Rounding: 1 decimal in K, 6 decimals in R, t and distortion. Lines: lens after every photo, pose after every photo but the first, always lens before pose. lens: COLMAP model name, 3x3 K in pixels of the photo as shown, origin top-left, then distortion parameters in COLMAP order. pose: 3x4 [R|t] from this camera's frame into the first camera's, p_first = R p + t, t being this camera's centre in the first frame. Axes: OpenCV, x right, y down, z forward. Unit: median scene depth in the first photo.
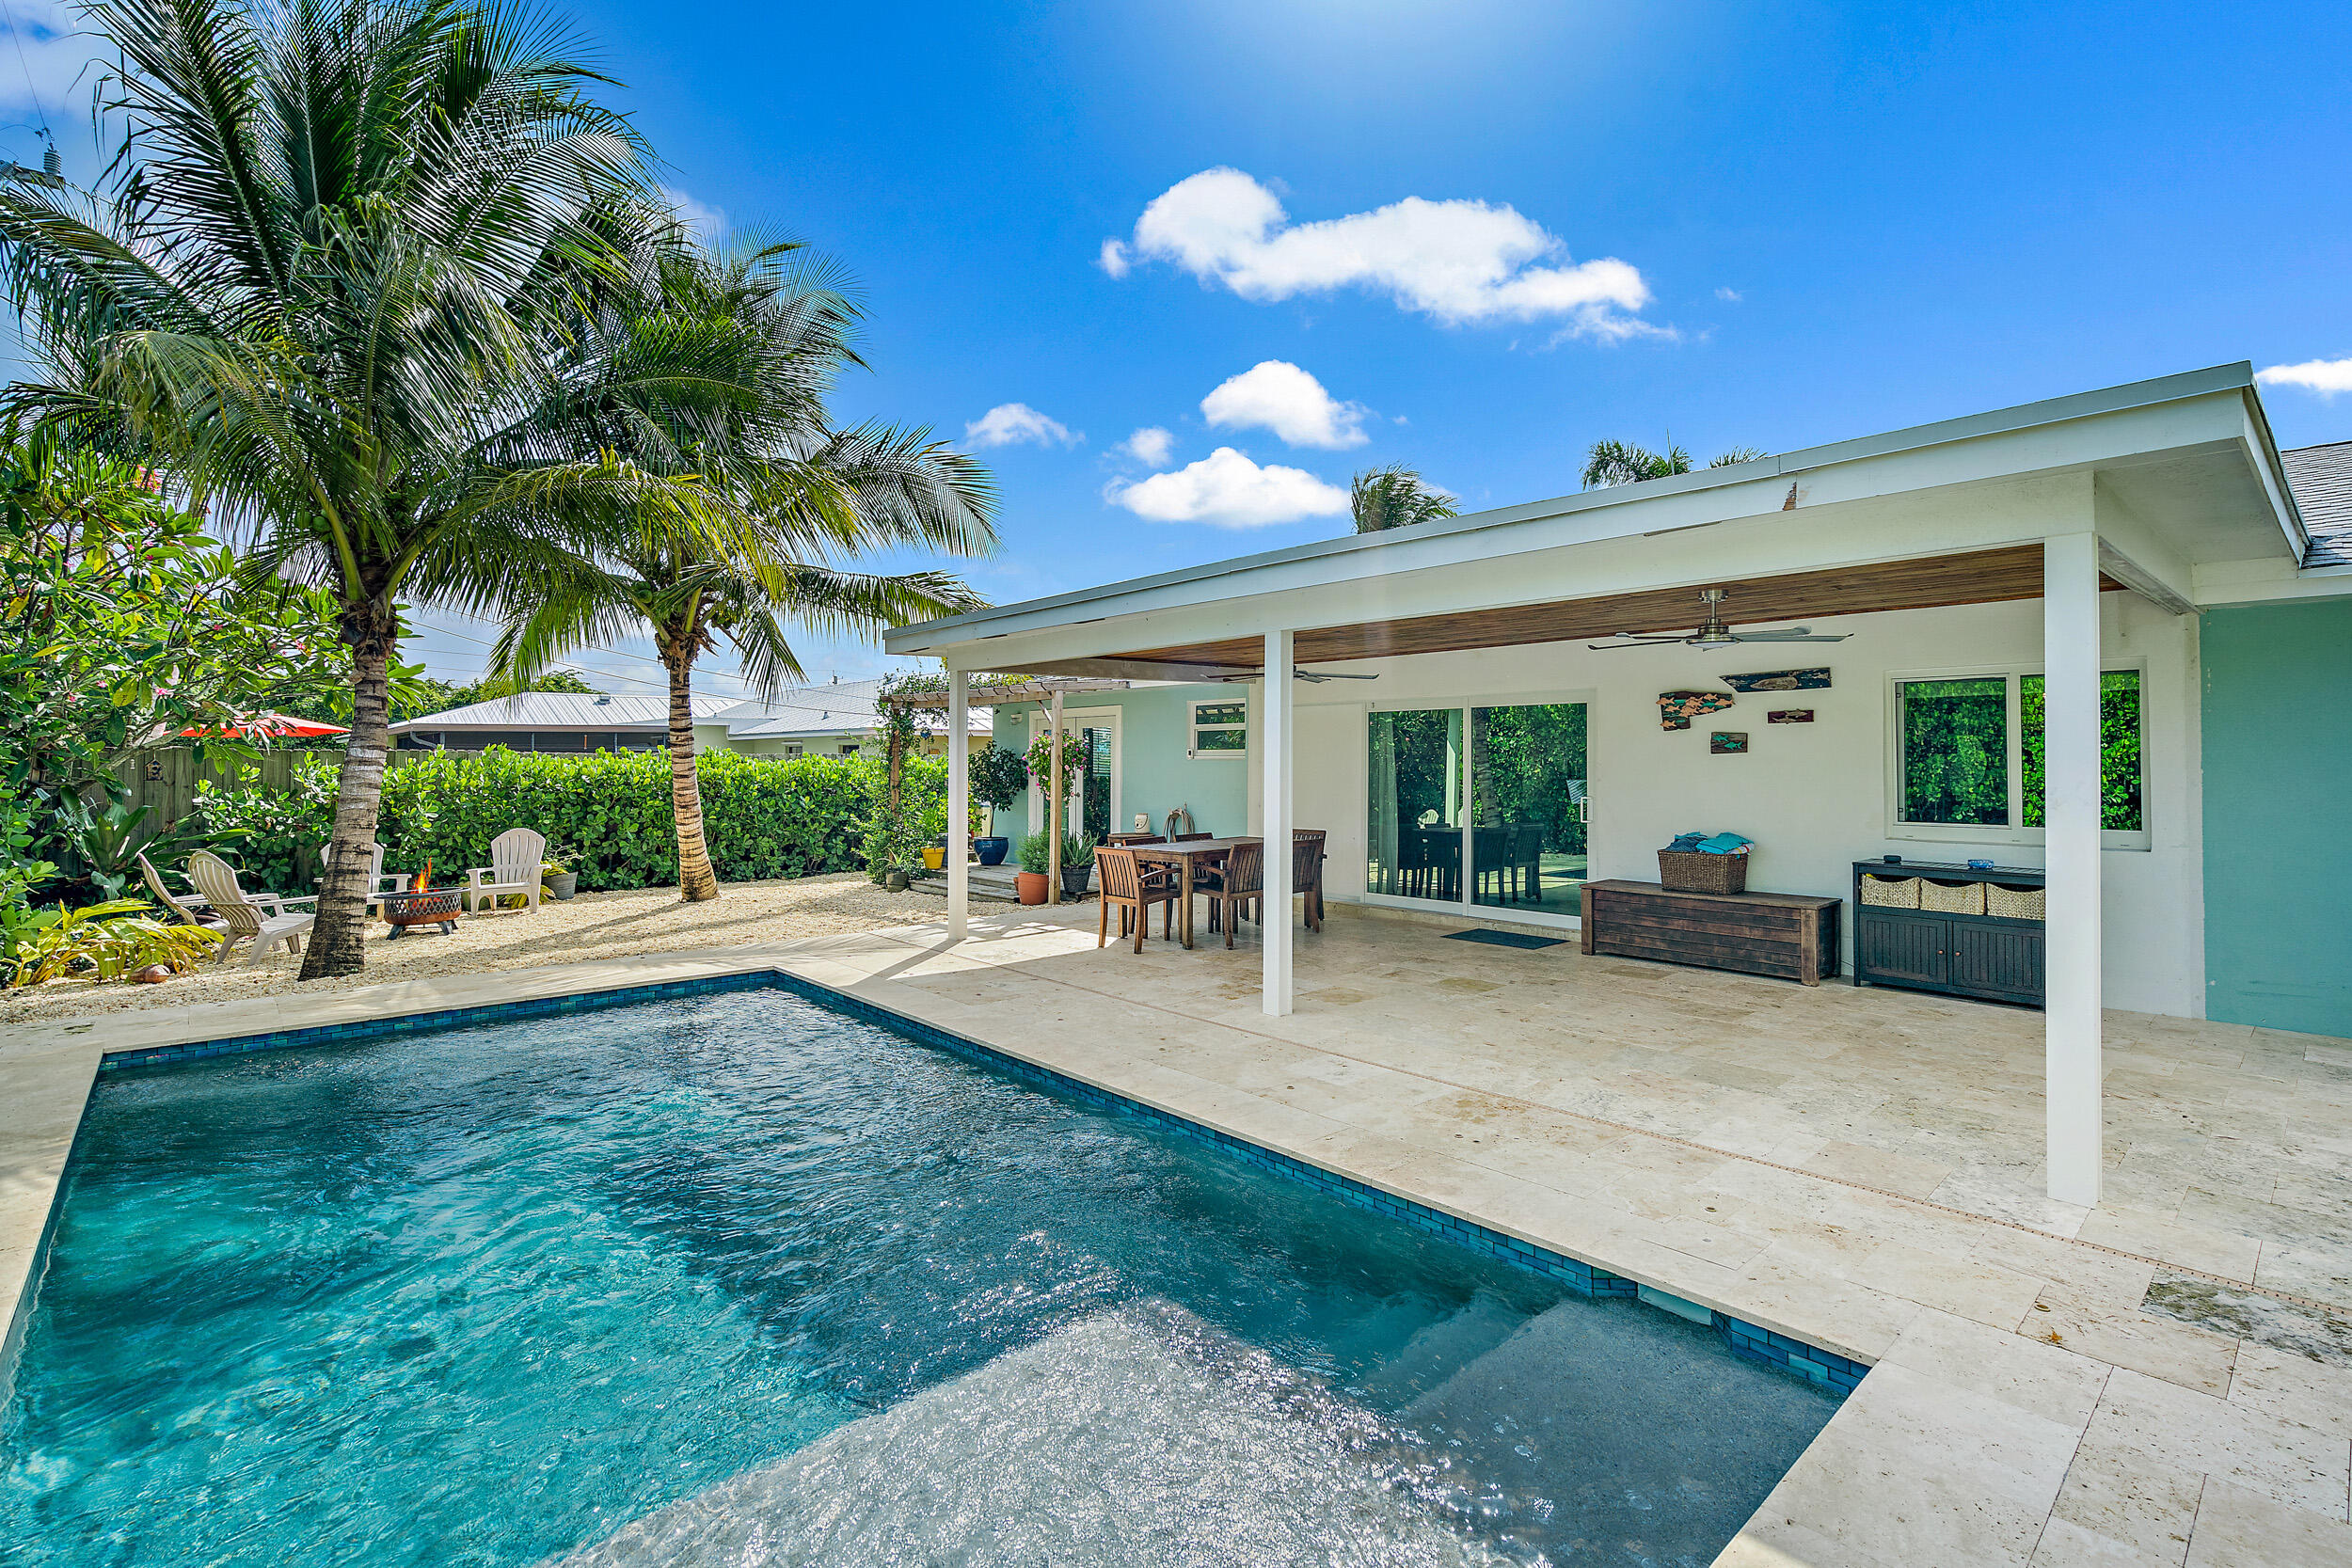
lens RADIAL K [[1087.6, 0, 1177.2], [0, 1087.6, 766.8], [0, 0, 1]] dist [-0.001900, 0.002968]
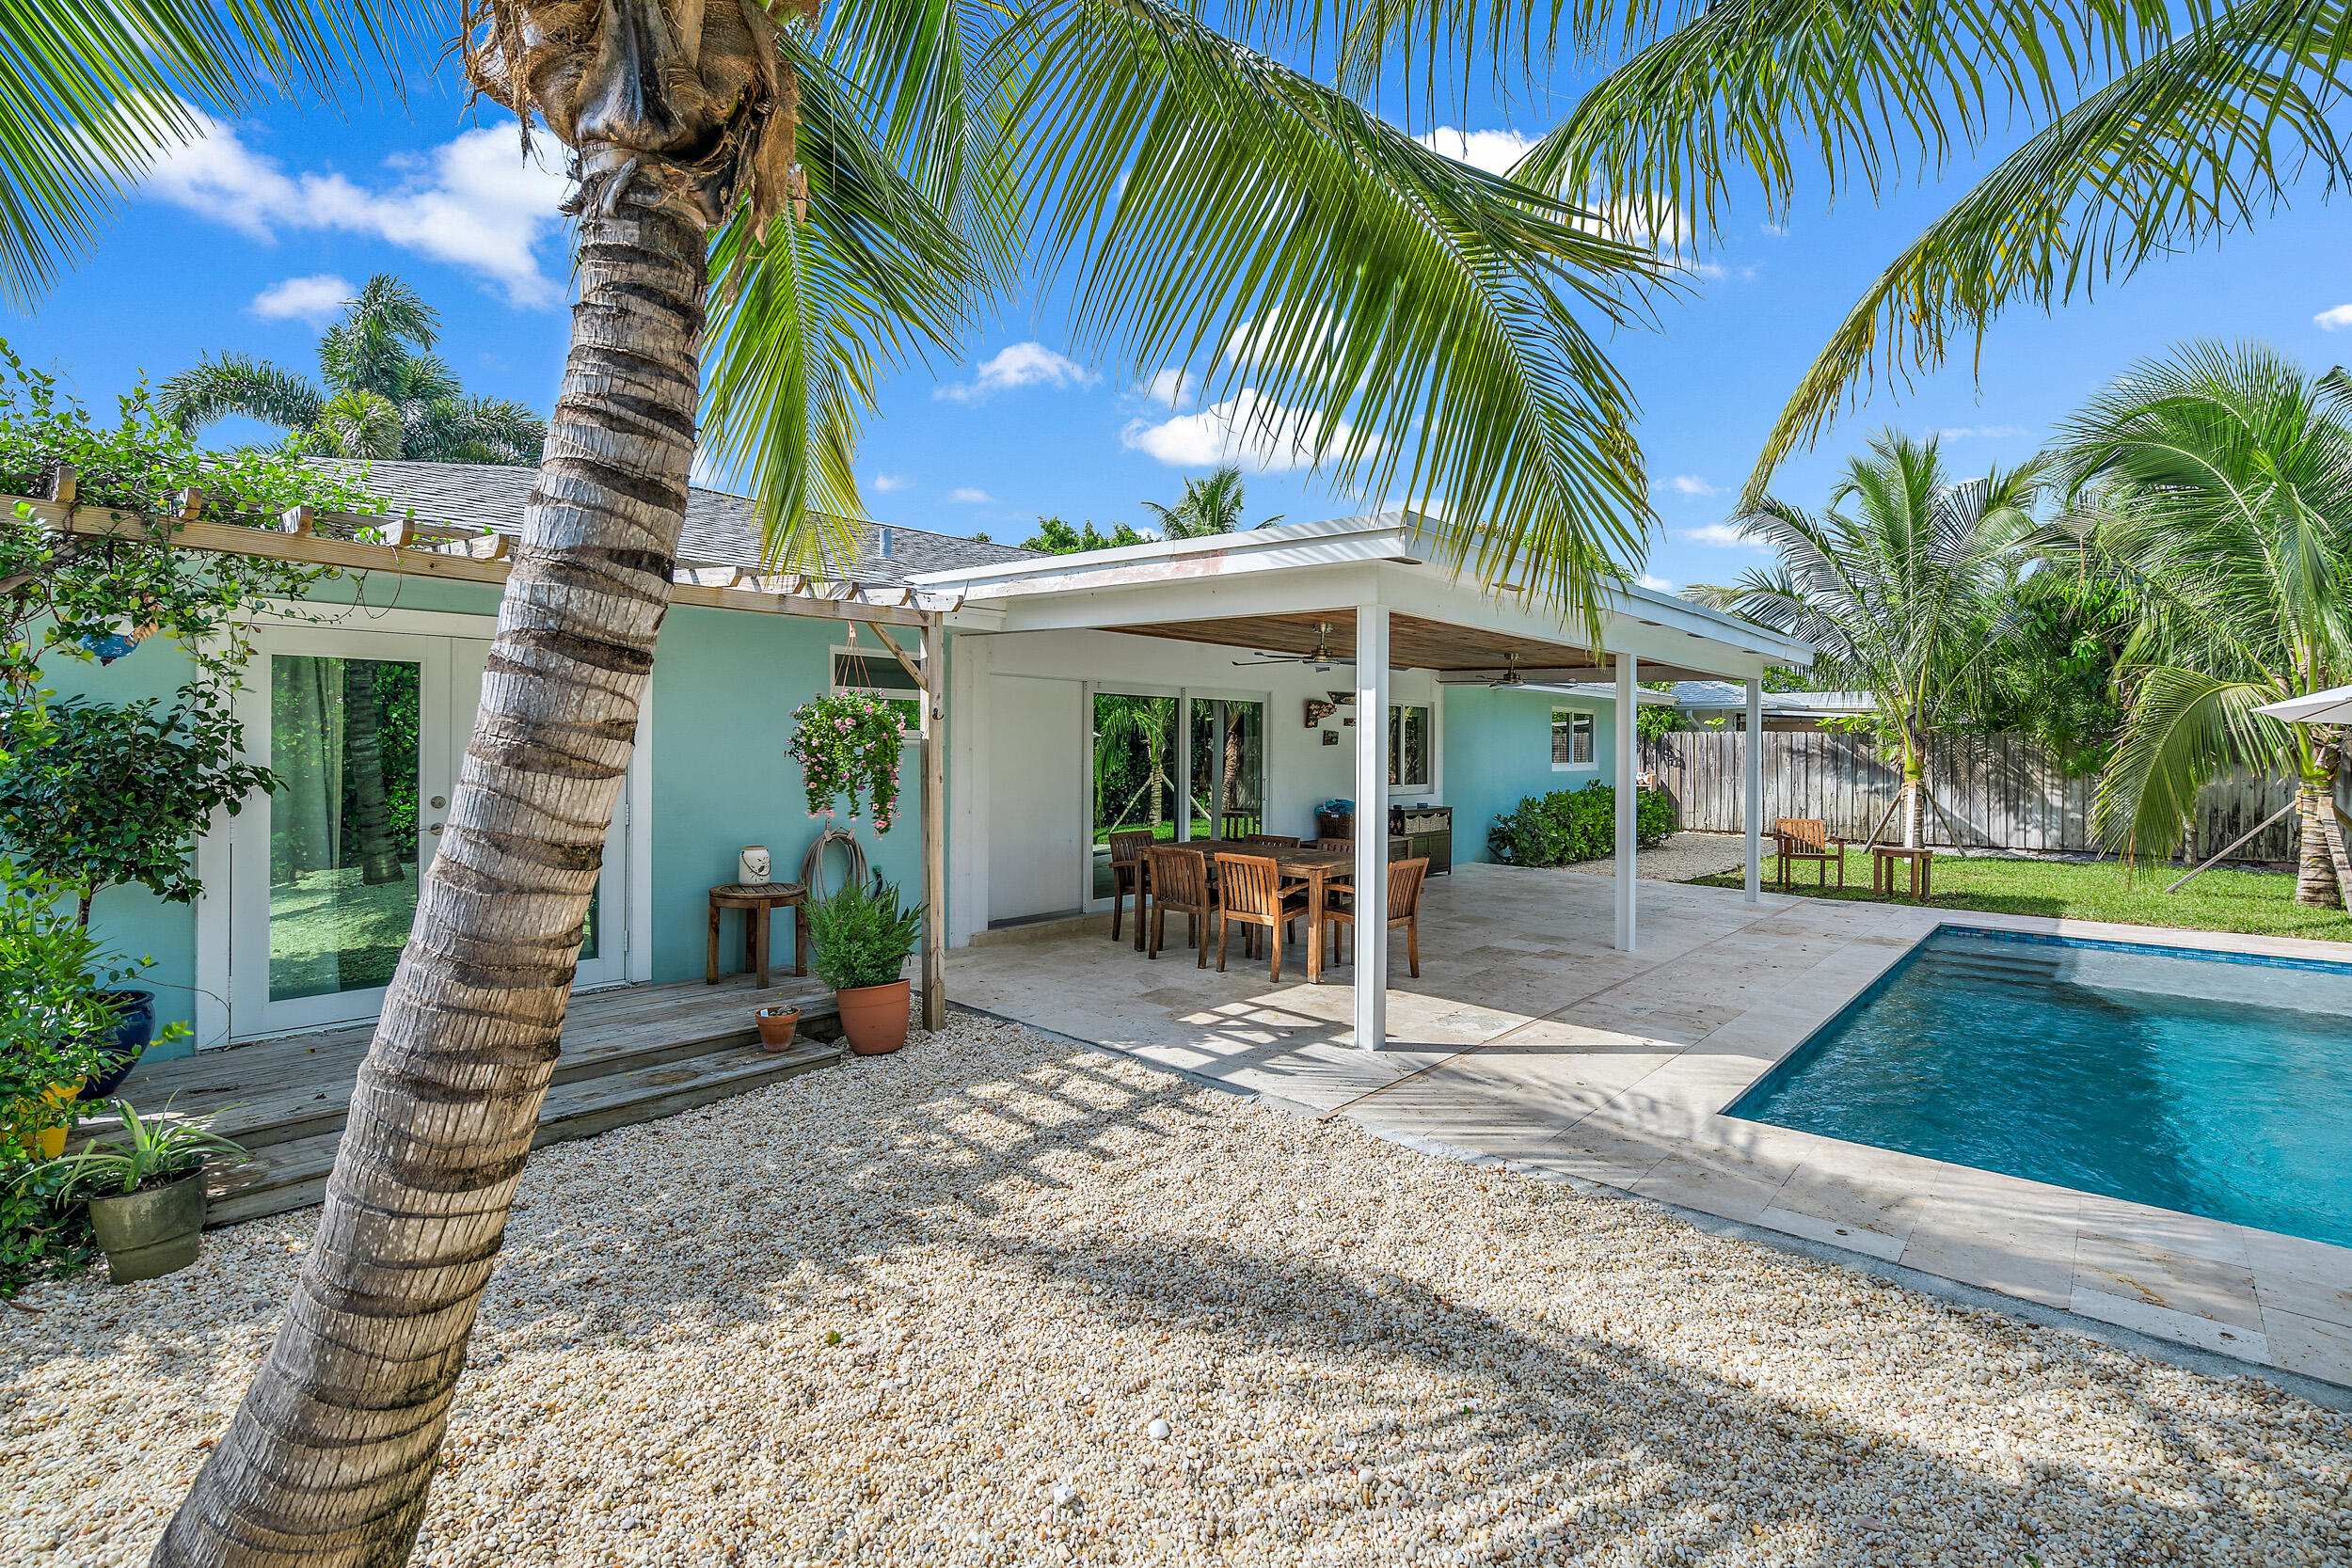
lens RADIAL K [[1087.6, 0, 1167.2], [0, 1087.6, 760.0], [0, 0, 1]] dist [-0.001900, 0.002968]
pose [[-0.154929, -0.017769, 0.987766, -0.887995], [-0.004882, 0.999840, 0.017220, -0.016628], [-0.987914, -0.002155, -0.154991, 1.436423]]
